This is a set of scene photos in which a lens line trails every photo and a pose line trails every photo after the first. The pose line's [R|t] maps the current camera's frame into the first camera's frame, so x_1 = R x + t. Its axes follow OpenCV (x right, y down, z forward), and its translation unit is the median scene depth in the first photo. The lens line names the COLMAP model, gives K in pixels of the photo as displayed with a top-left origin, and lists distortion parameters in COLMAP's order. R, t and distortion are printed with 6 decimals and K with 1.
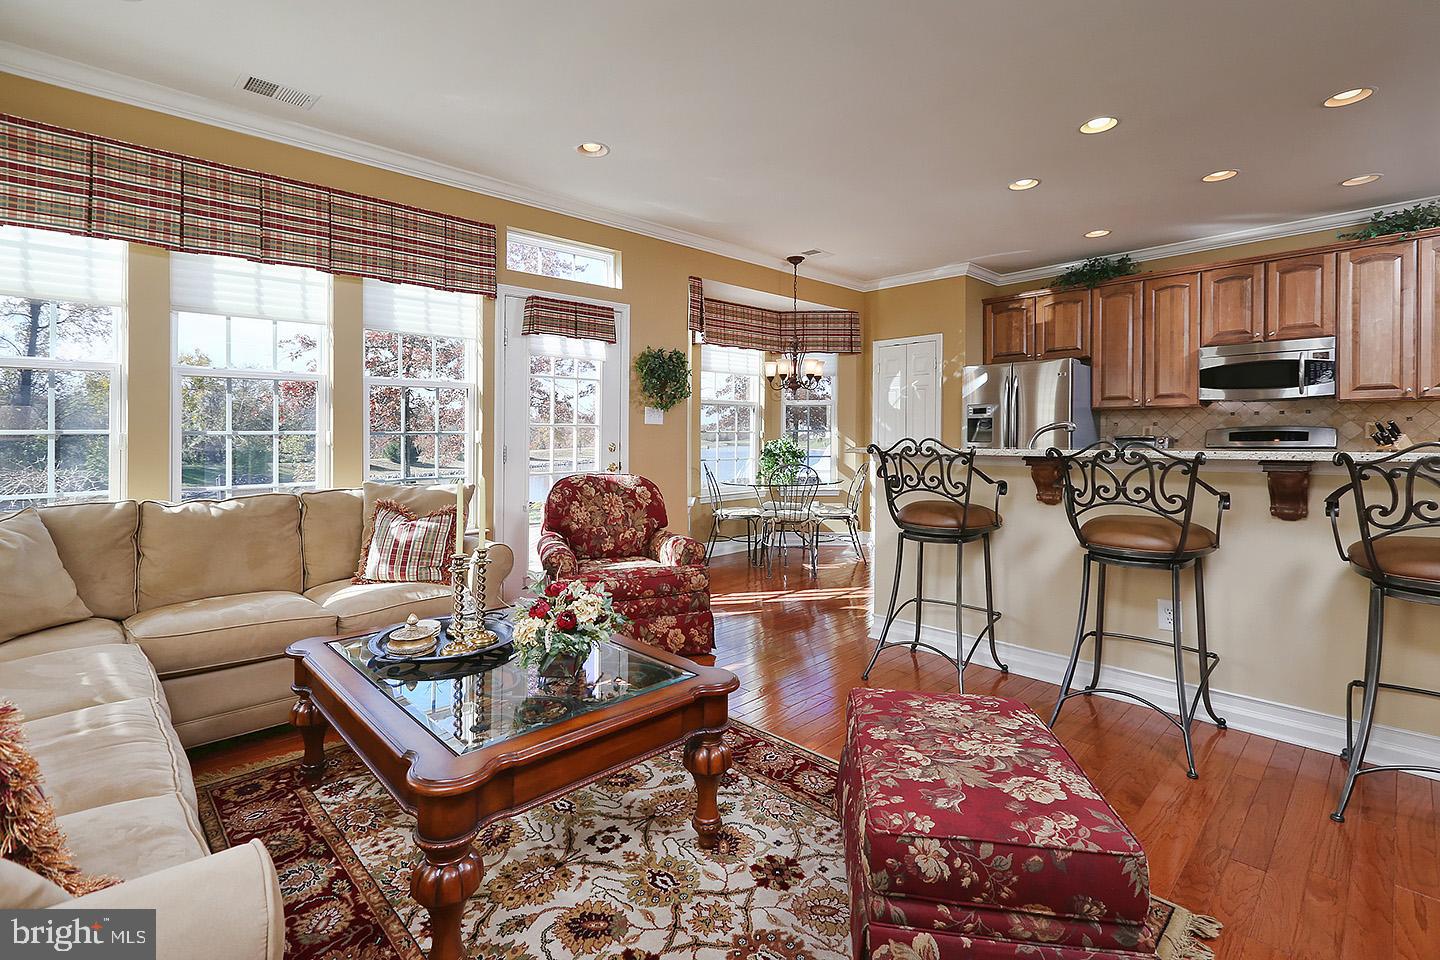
lens RADIAL K [[664.2, 0, 670.8], [0, 664.2, 440.1], [0, 0, 1]] dist [0.008413, -0.000089]
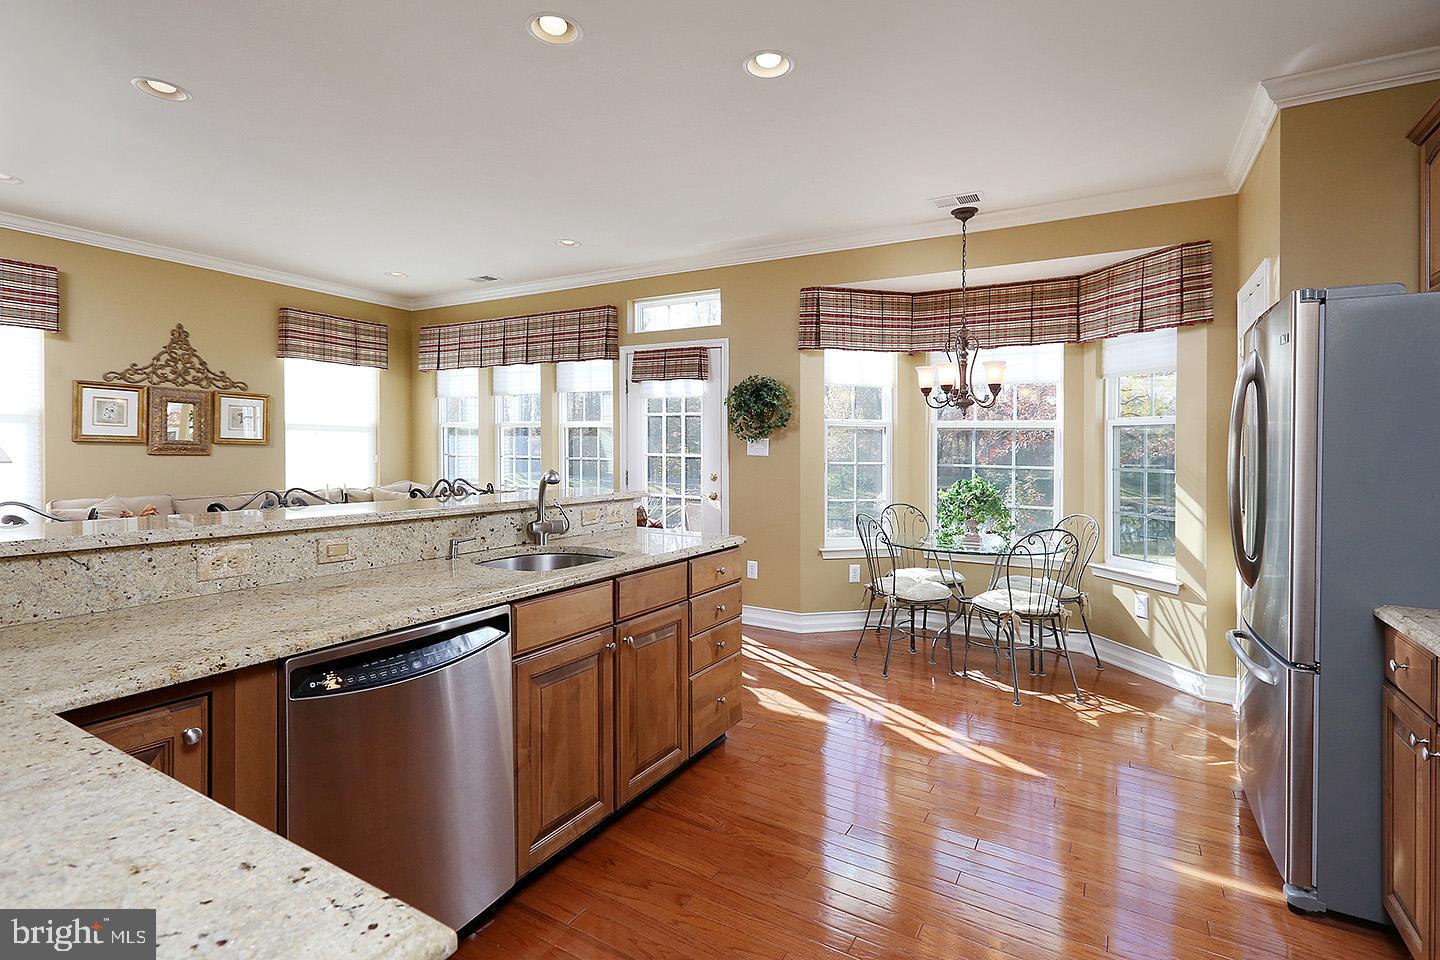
lens RADIAL K [[689.1, 0, 729.1], [0, 689.1, 462.3], [0, 0, 1]] dist [-0.009520, -0.001583]
pose [[0.294923, 0.032124, -0.954981, 1.517437], [-0.020594, 0.999416, 0.027258, -0.065632], [0.955299, 0.011628, 0.295412, 1.099893]]
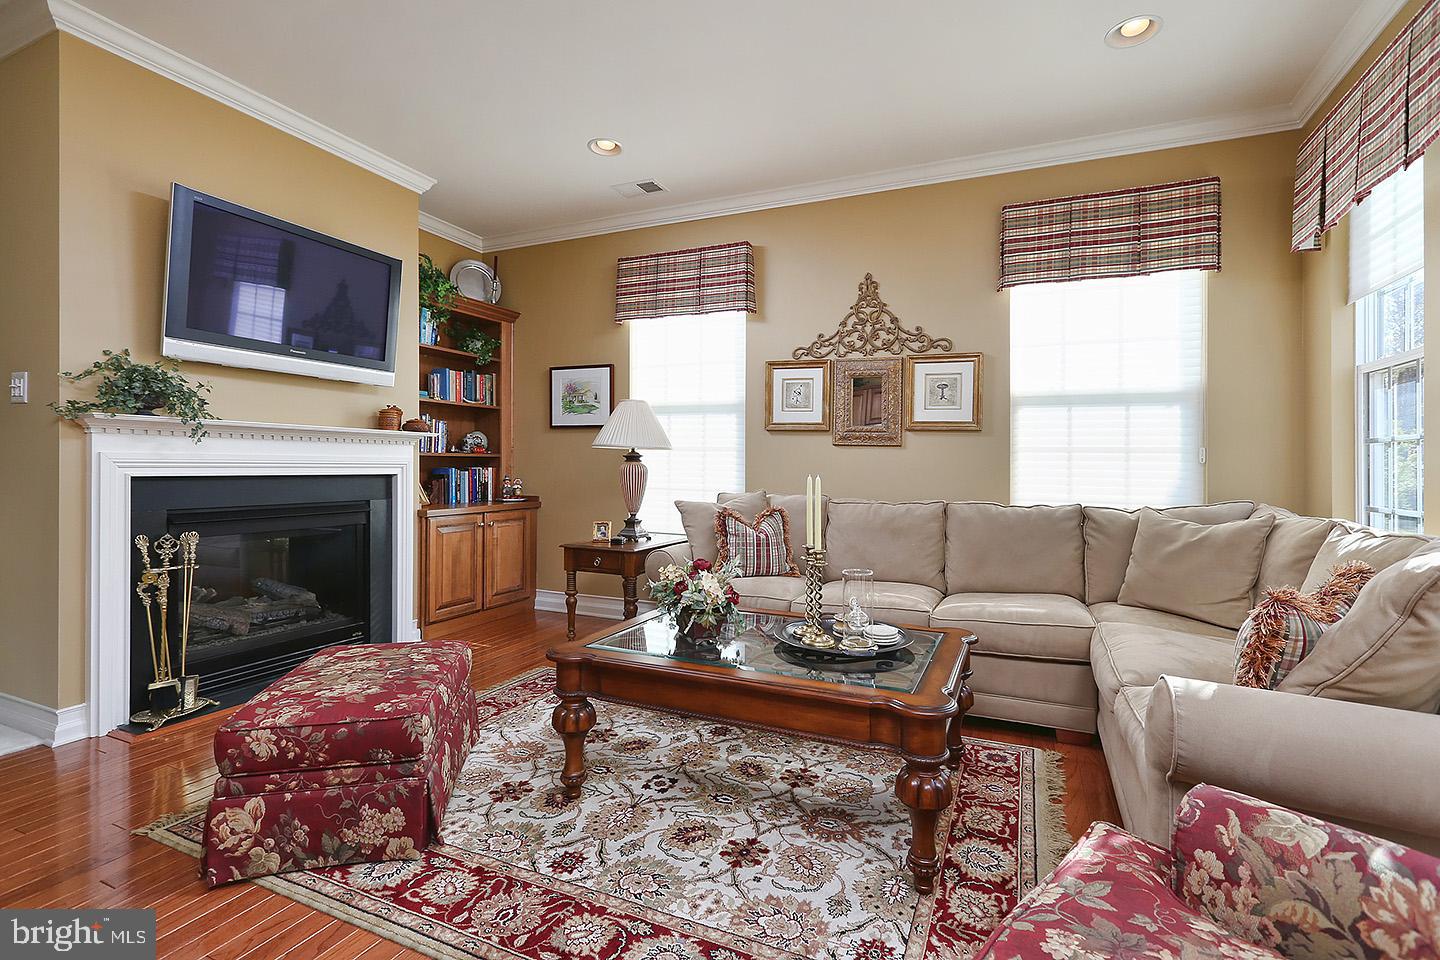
lens RADIAL K [[664.2, 0, 711.1], [0, 664.2, 460.9], [0, 0, 1]] dist [0.008413, -0.000089]
pose [[-0.922244, -0.006301, -0.386557, 0.177803], [-0.009324, 0.999939, 0.005945, 0.018245], [0.386496, 0.009087, -0.922246, 1.351790]]
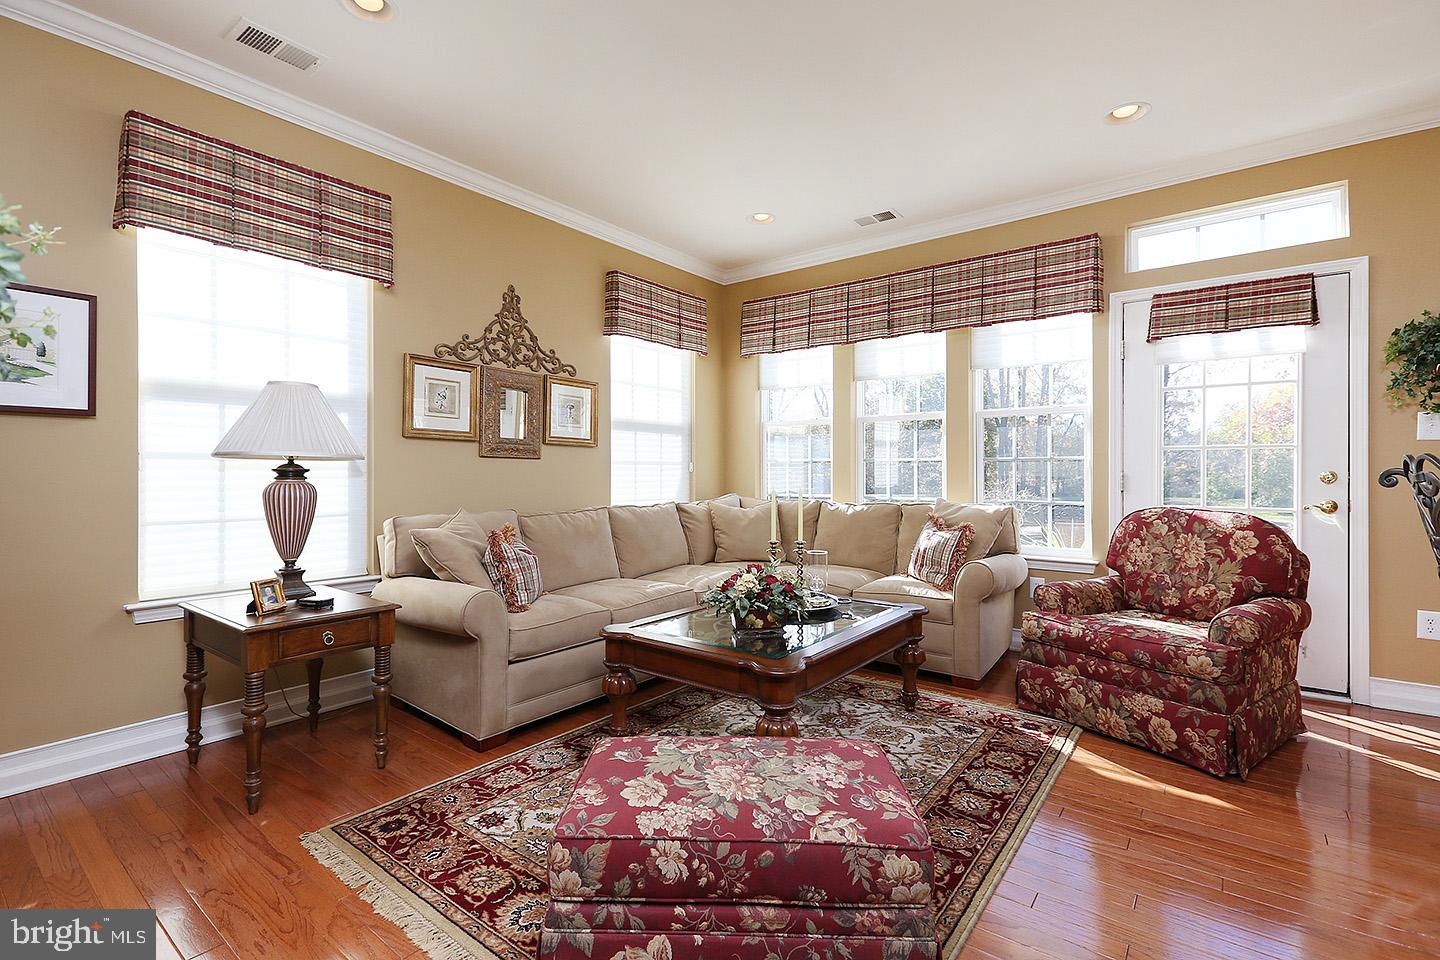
lens RADIAL K [[664.2, 0, 725.9], [0, 664.2, 468.3], [0, 0, 1]] dist [0.008413, -0.000089]
pose [[0.172283, 0.000646, -0.985047, 0.752178], [-0.007303, 0.999973, -0.000622, 0.011539], [0.985020, 0.007301, 0.172284, 0.449978]]
